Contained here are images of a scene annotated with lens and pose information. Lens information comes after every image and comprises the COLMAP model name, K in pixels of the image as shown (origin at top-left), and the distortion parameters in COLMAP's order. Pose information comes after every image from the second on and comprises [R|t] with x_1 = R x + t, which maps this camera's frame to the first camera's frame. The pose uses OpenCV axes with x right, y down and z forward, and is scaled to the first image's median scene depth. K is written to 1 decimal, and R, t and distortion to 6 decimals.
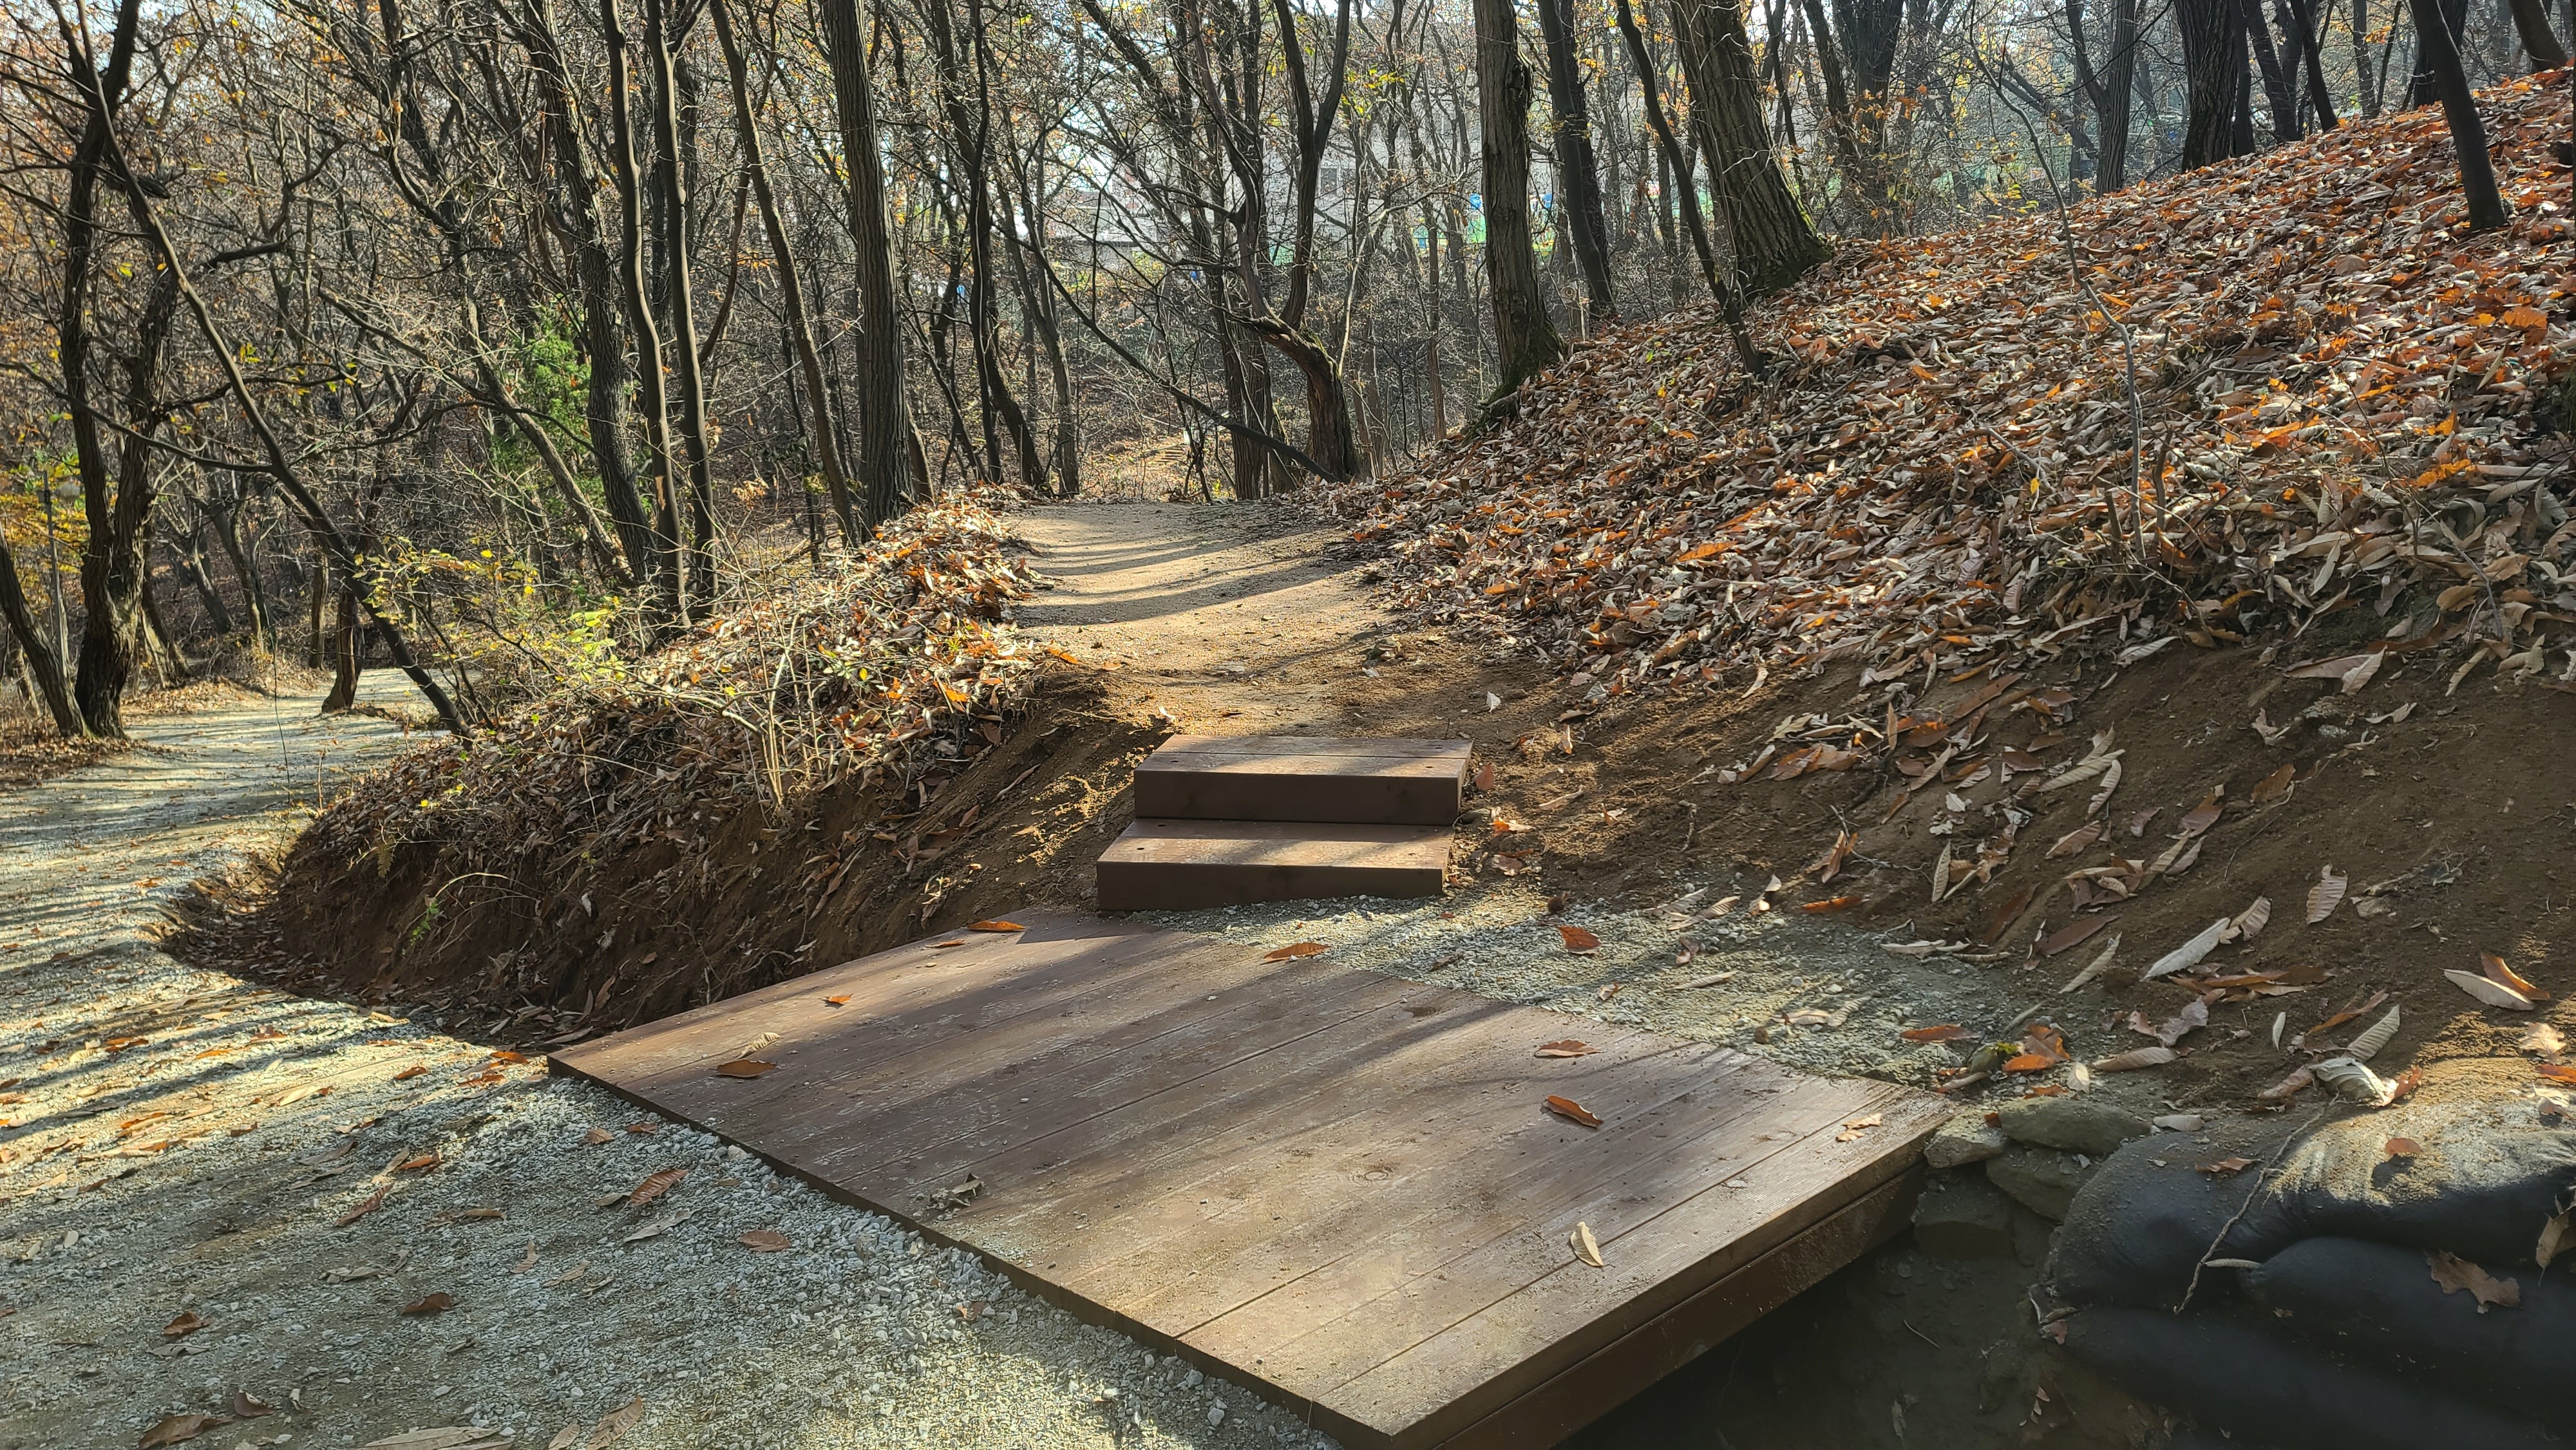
lens RADIAL K [[1936.8, 0, 1293.4], [0, 1936.8, 725.0], [0, 0, 1]] dist [0.007662, 0.000471]
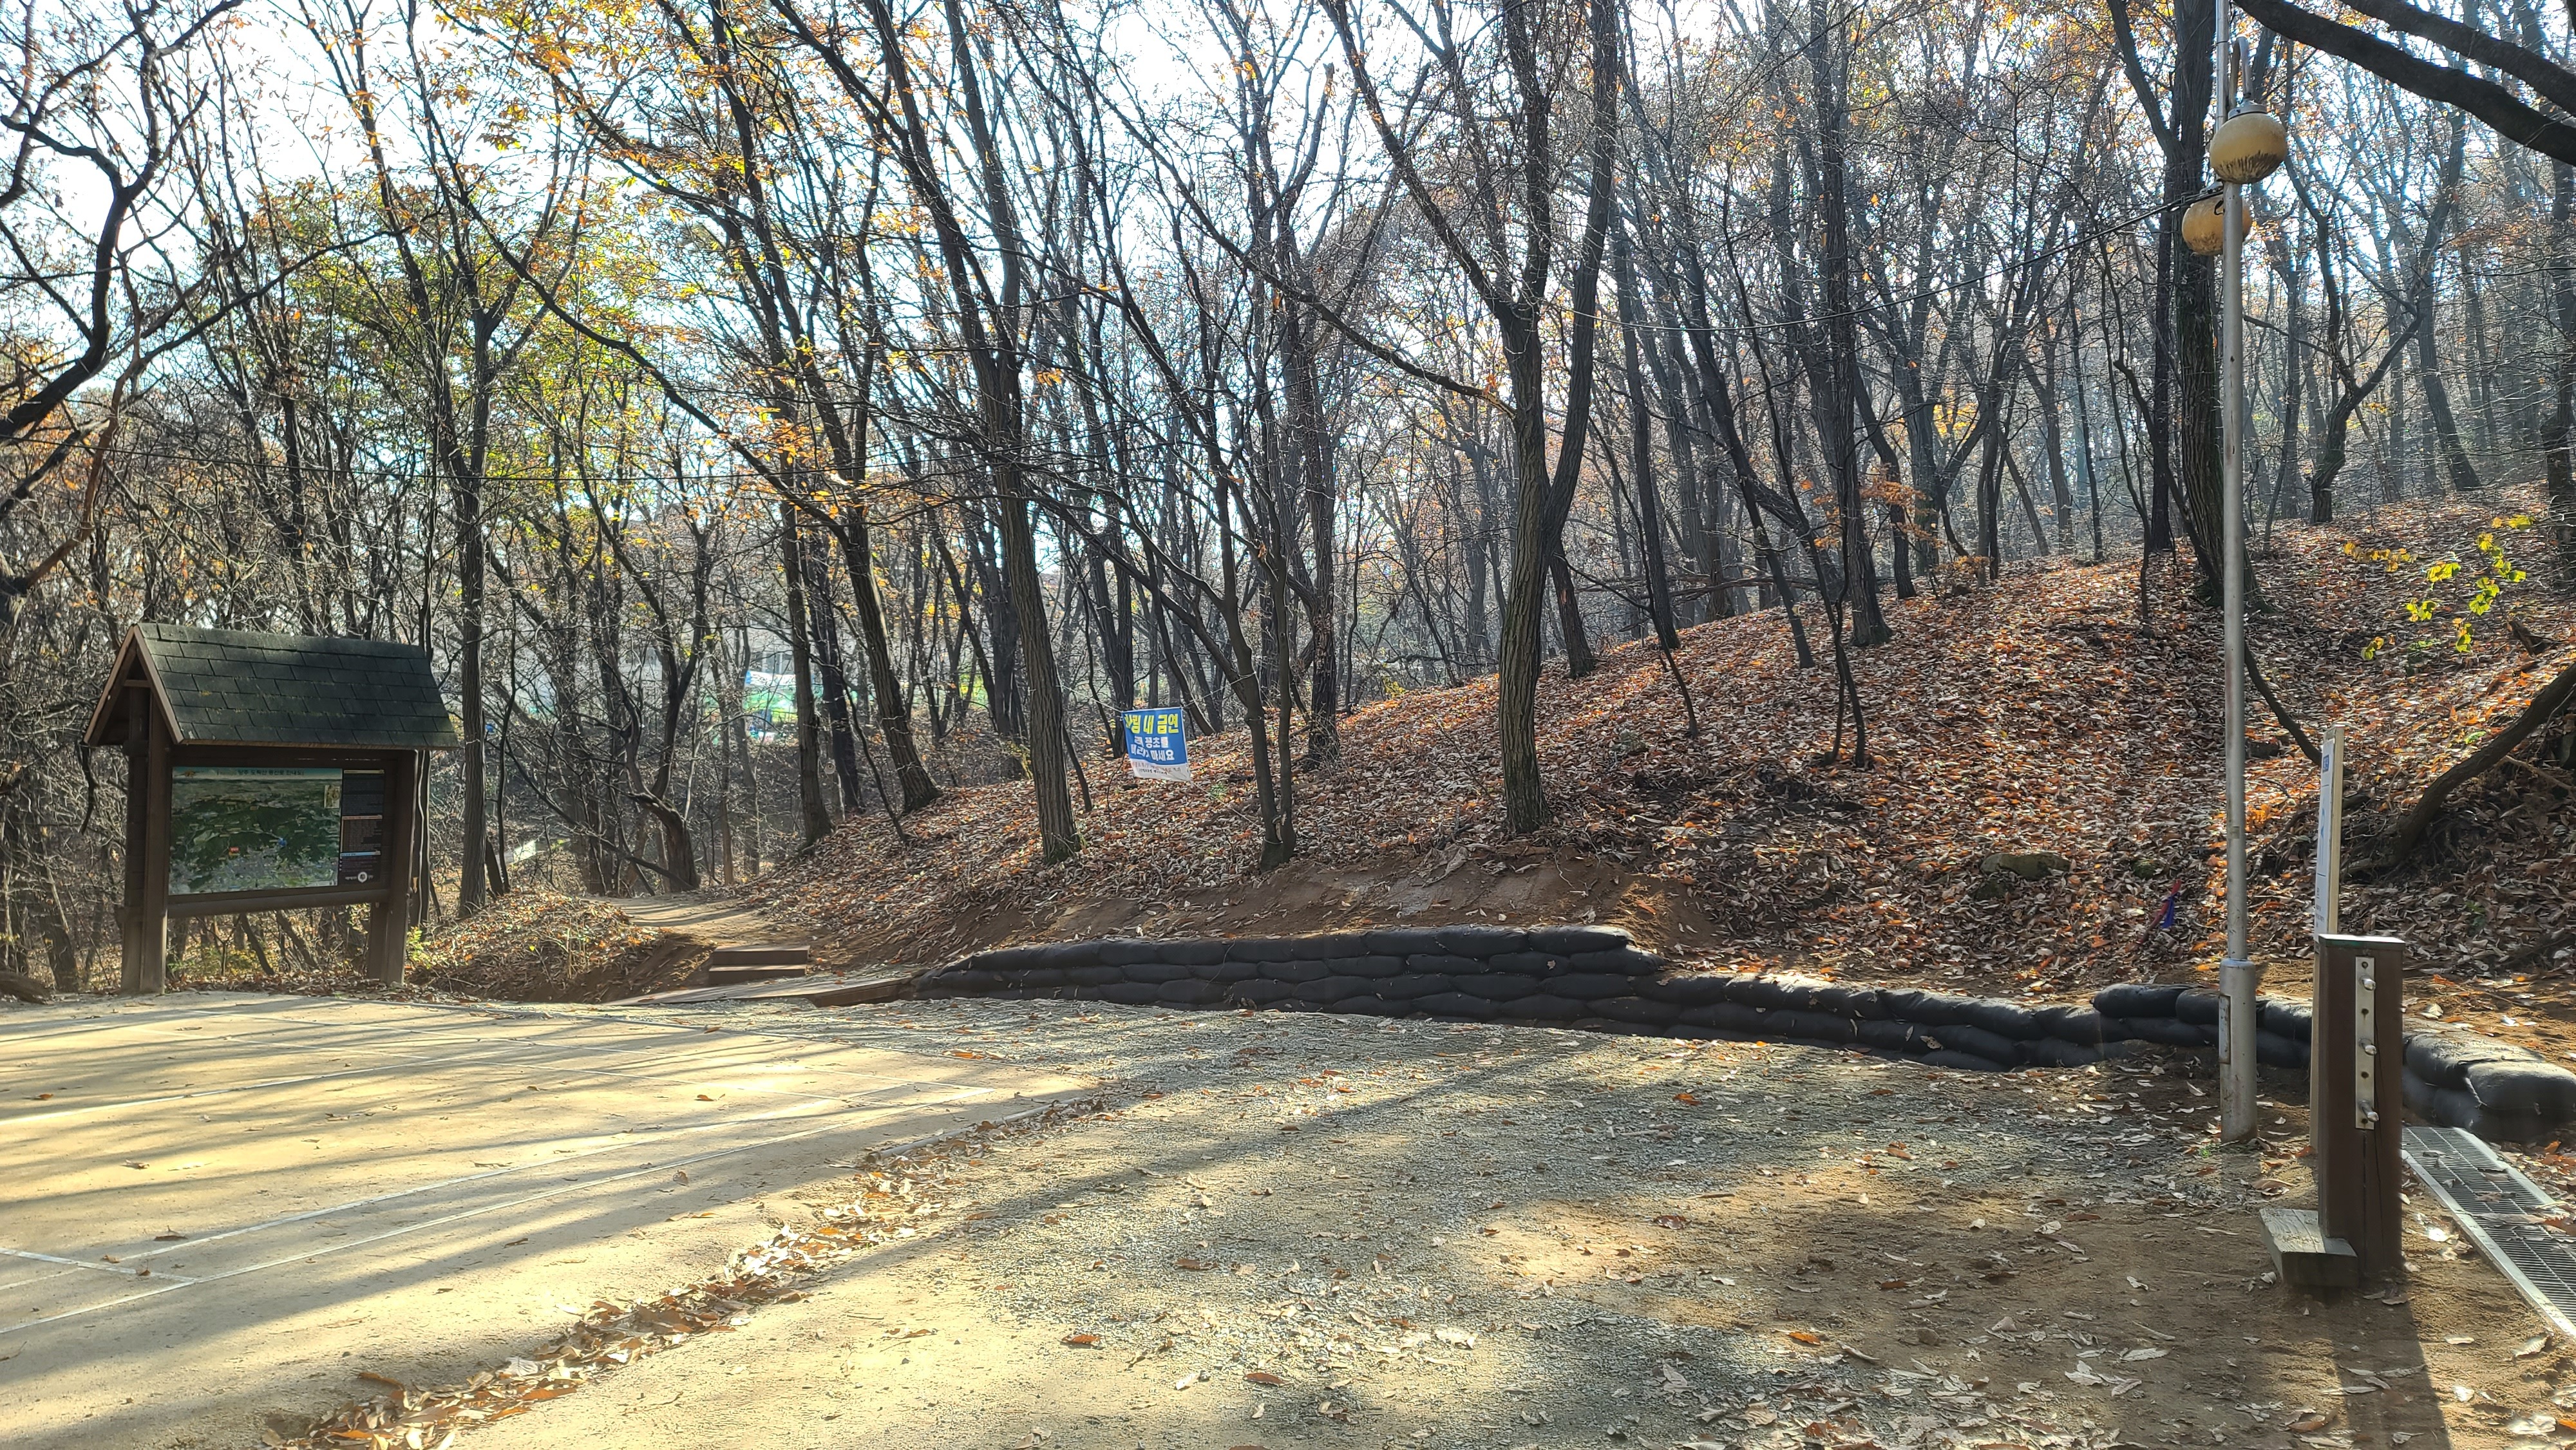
lens RADIAL K [[1936.8, 0, 1291.7], [0, 1936.8, 726.6], [0, 0, 1]] dist [0.007662, 0.000471]
pose [[0.928589, 0.045398, 0.368322, -0.288556], [0.038373, 0.975423, -0.216972, 0.293091], [-0.369120, 0.215612, 0.904026, -1.823577]]
